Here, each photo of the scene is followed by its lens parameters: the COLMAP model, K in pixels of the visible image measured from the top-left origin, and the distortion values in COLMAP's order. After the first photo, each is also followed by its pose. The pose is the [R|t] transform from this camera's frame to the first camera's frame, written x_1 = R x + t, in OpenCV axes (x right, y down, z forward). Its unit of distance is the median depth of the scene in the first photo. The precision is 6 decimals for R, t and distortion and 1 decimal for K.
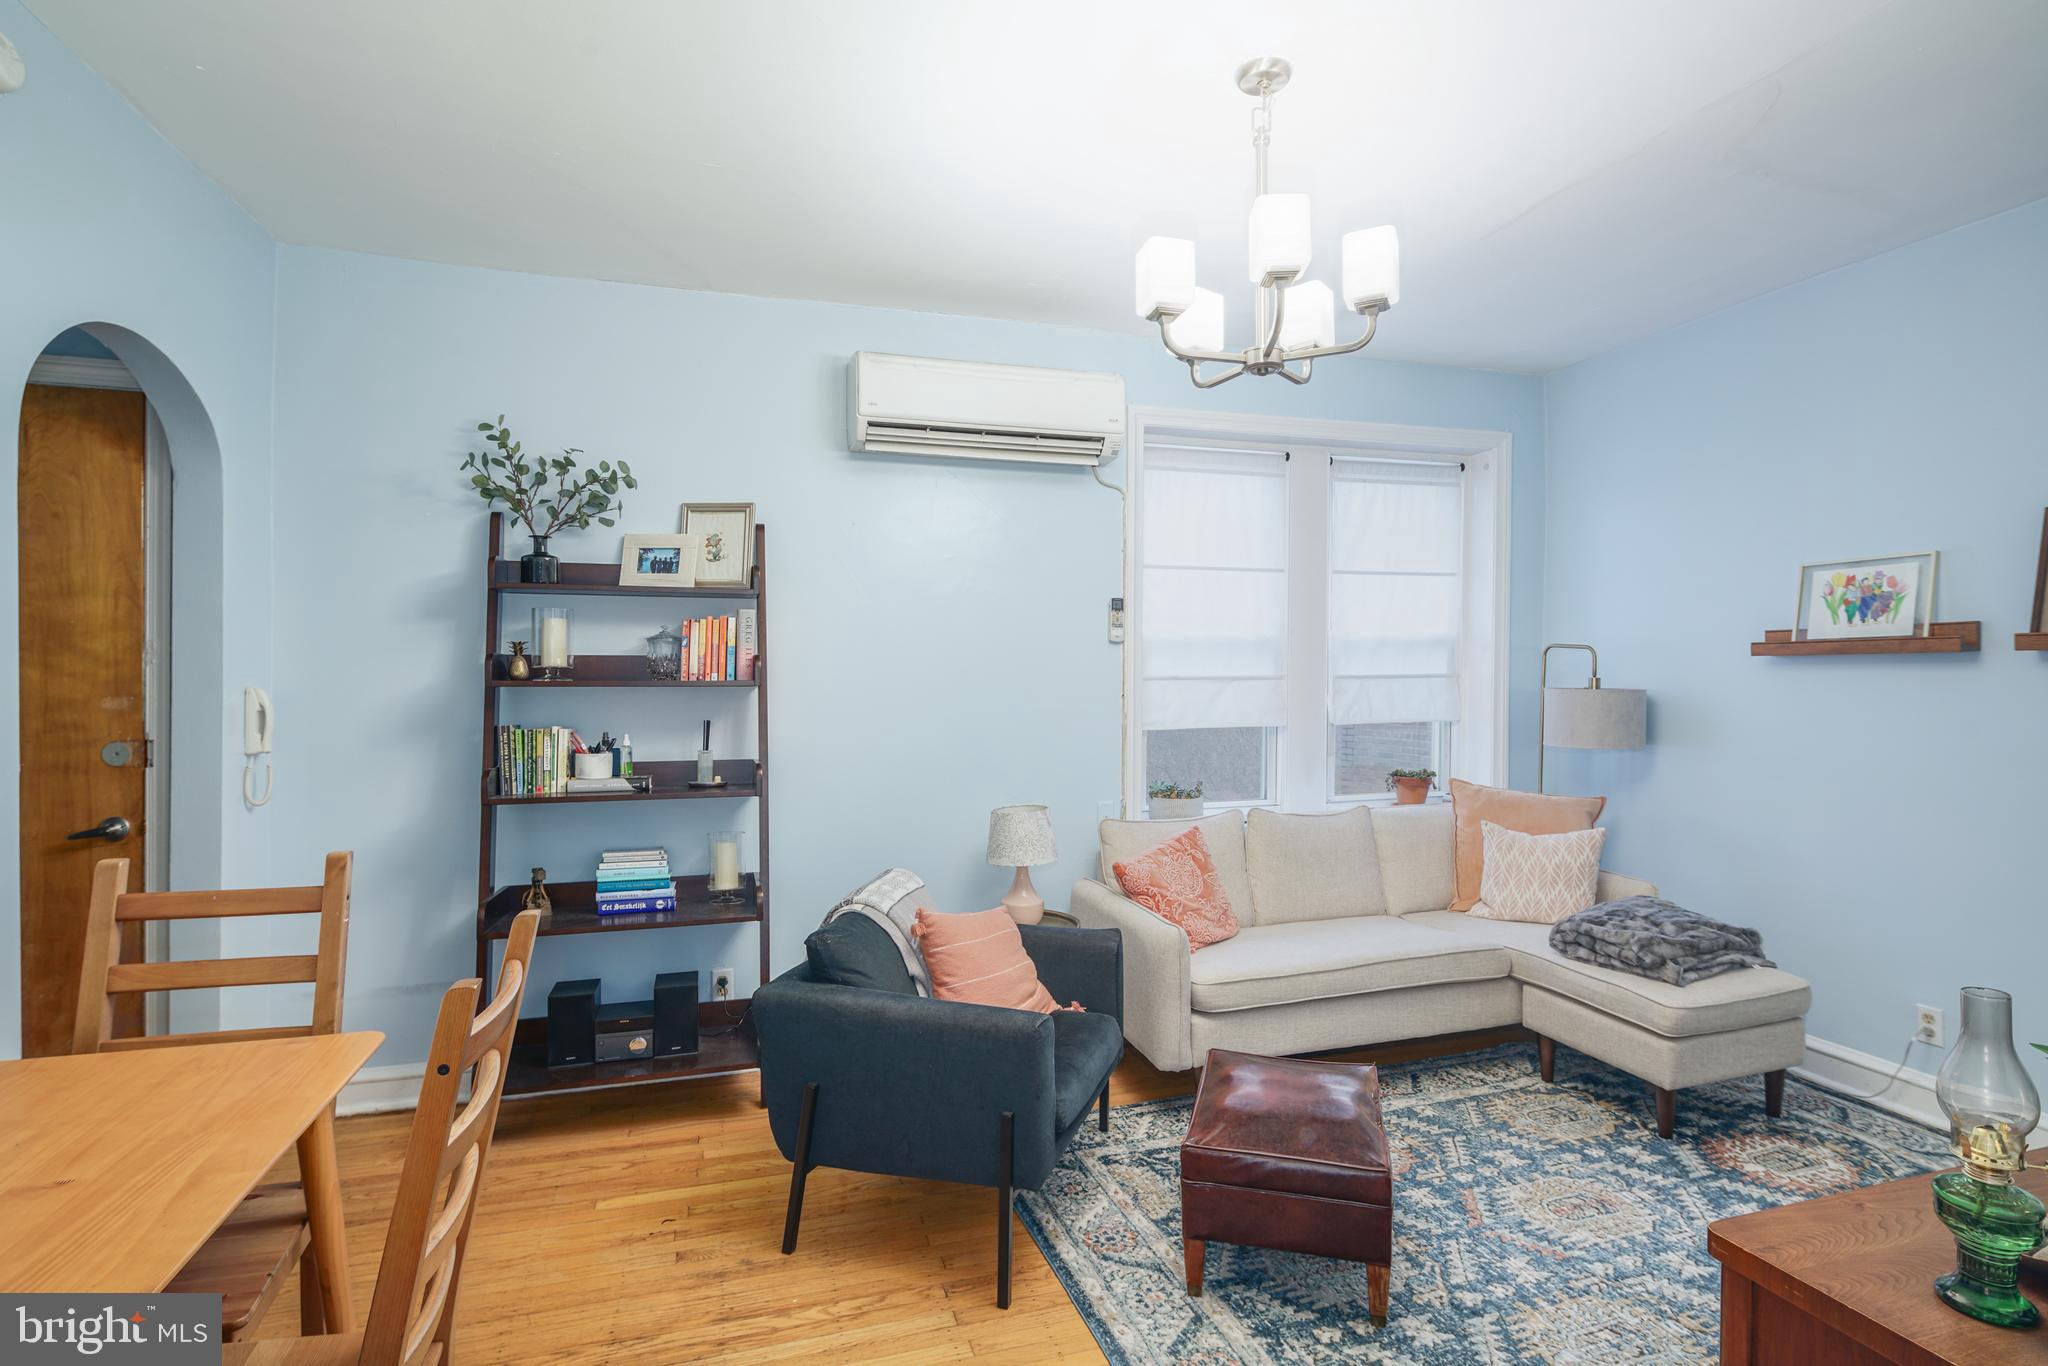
lens RADIAL K [[1005.0, 0, 1017.4], [0, 1005.0, 690.7], [0, 0, 1]] dist [0.001607, -0.001175]
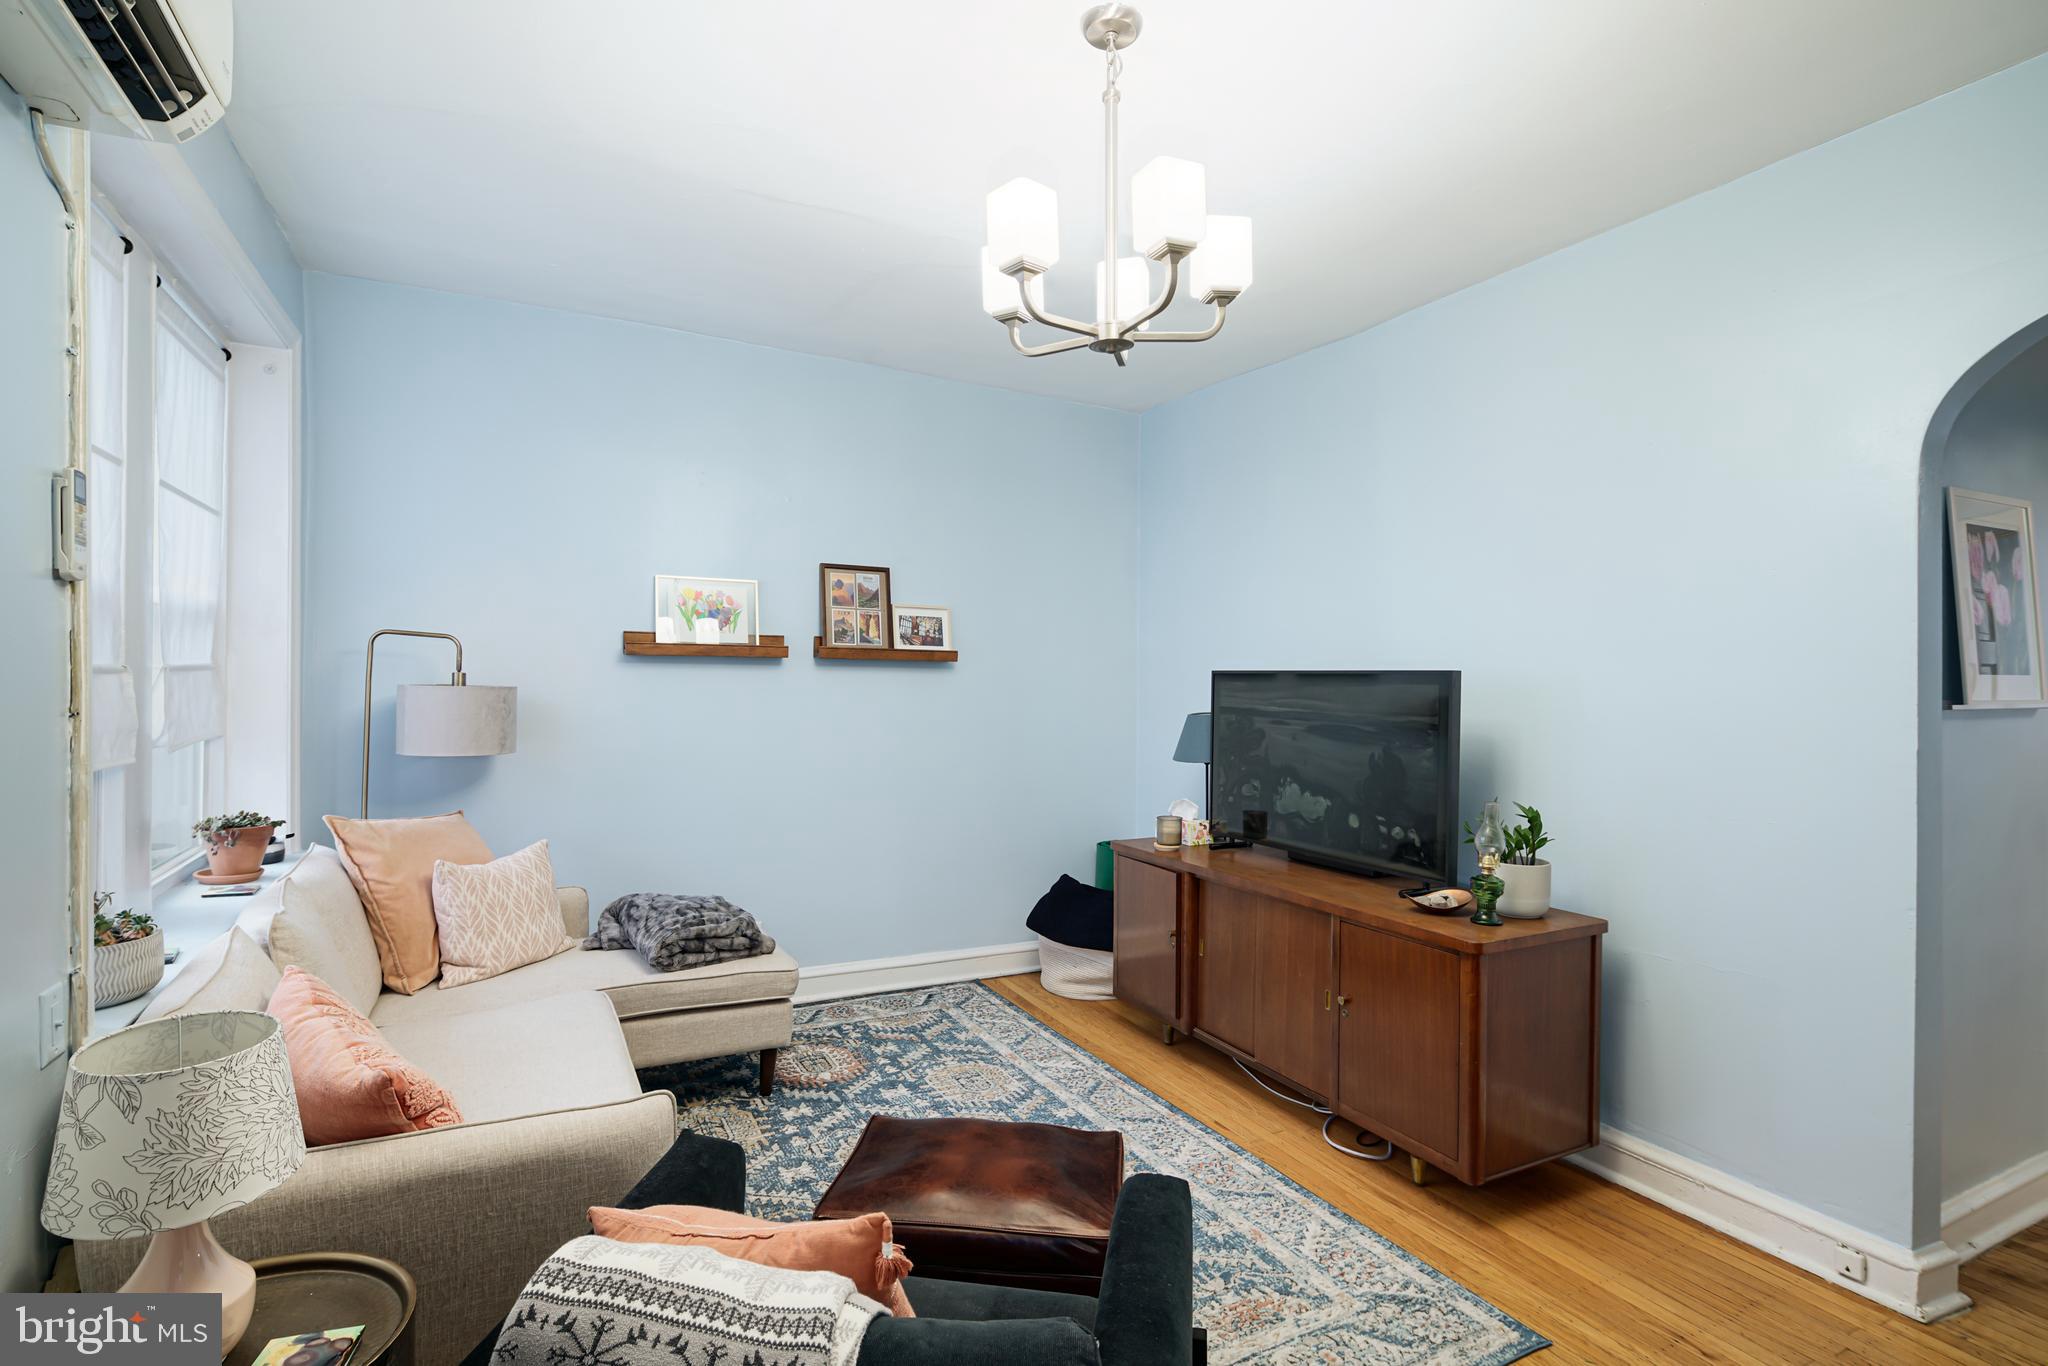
lens RADIAL K [[1005.0, 0, 1020.5], [0, 1005.0, 680.8], [0, 0, 1]] dist [0.001607, -0.001175]
pose [[-0.185786, -0.004722, 0.982579, -0.507226], [0.002346, 0.999983, 0.005249, -0.014110], [-0.982587, 0.003280, -0.185772, 0.973372]]
